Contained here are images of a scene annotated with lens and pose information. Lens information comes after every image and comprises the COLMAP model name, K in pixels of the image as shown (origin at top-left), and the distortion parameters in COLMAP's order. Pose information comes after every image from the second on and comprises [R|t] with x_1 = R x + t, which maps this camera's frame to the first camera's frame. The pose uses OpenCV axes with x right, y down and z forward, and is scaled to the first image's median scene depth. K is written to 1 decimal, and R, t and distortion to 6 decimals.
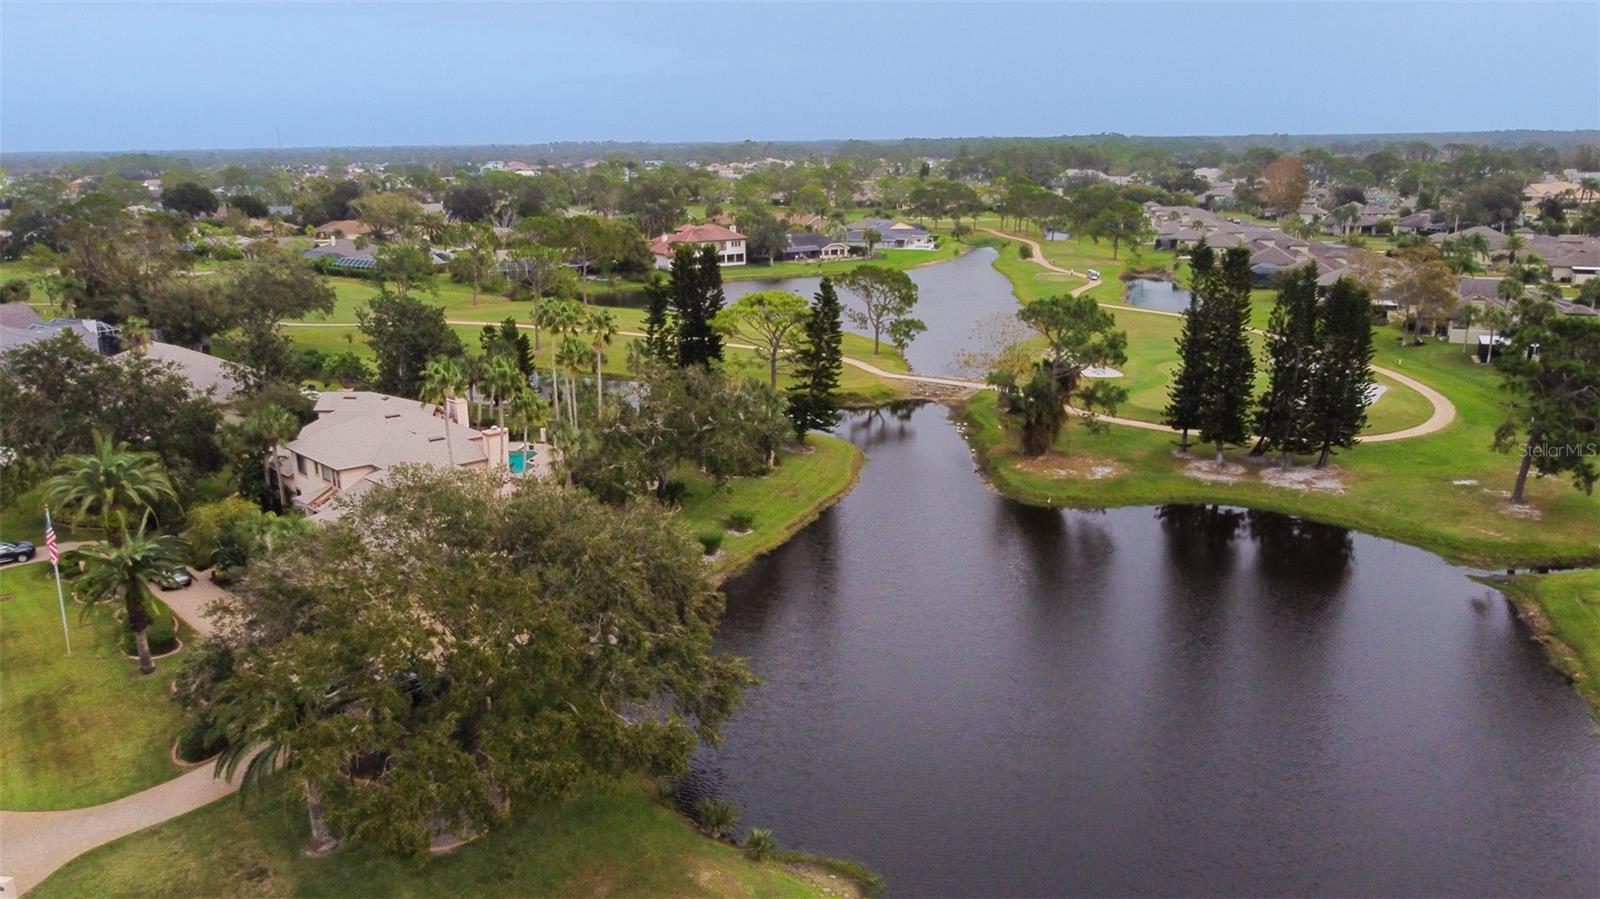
lens RADIAL K [[1316.4, 0, 800.0], [0, 1316.4, 449.5], [0, 0, 1]] dist [-0.003580, 0.000443]
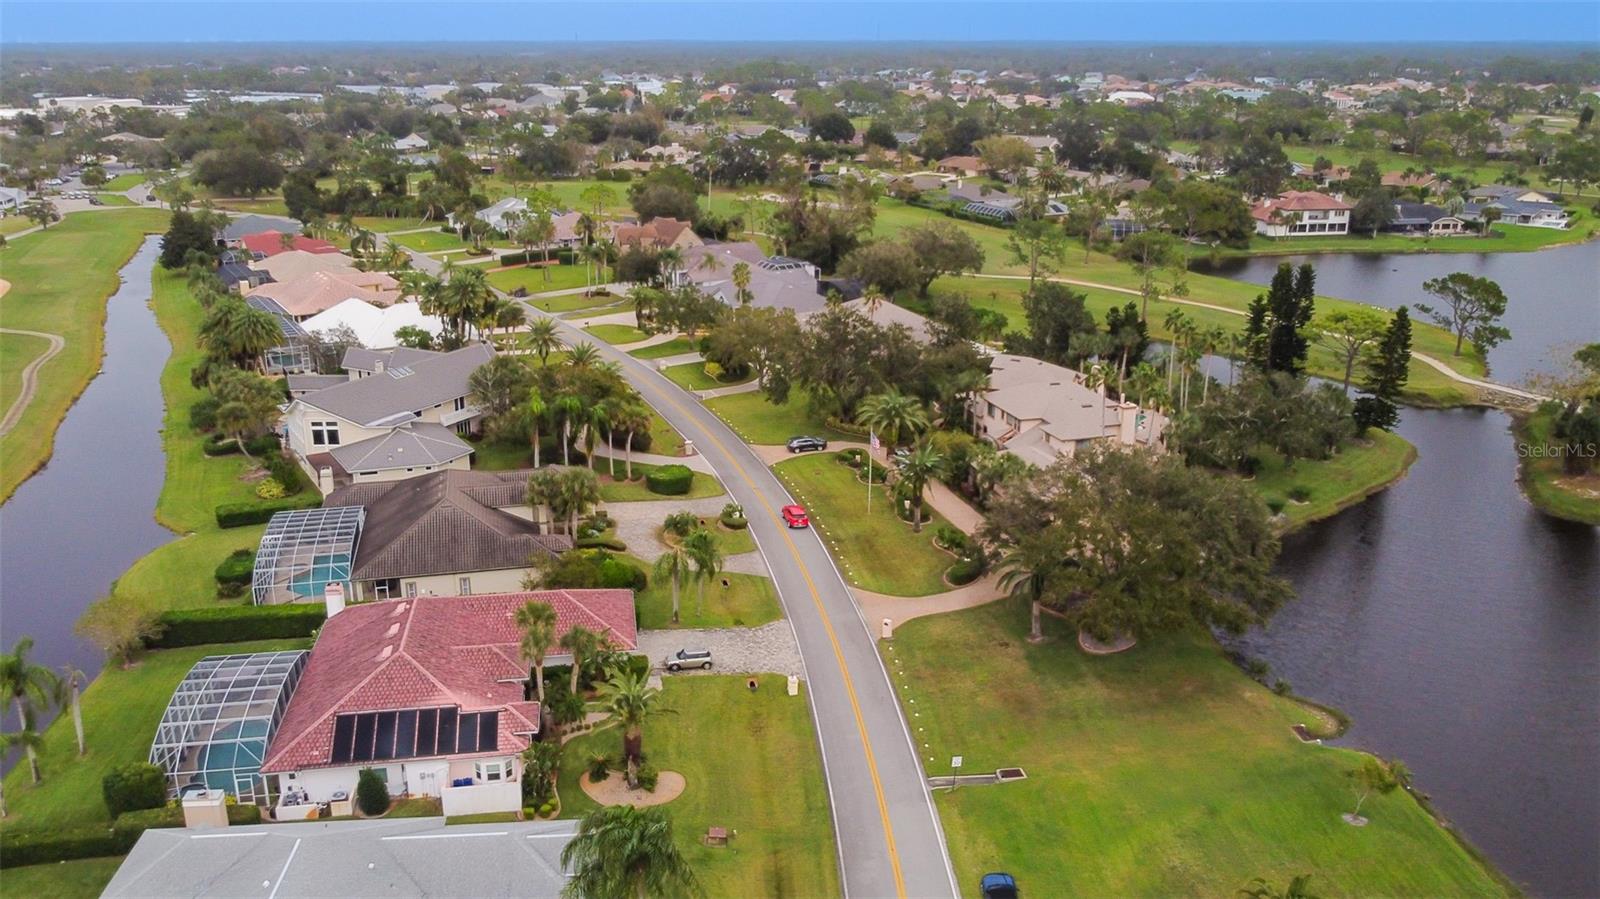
lens RADIAL K [[1316.4, 0, 800.0], [0, 1316.4, 449.5], [0, 0, 1]] dist [-0.003580, 0.000443]
pose [[0.905925, 0.140260, -0.399534, 0.018493], [-0.117149, 0.989738, 0.081827, -0.033863], [0.406911, -0.027324, 0.913059, -0.362323]]
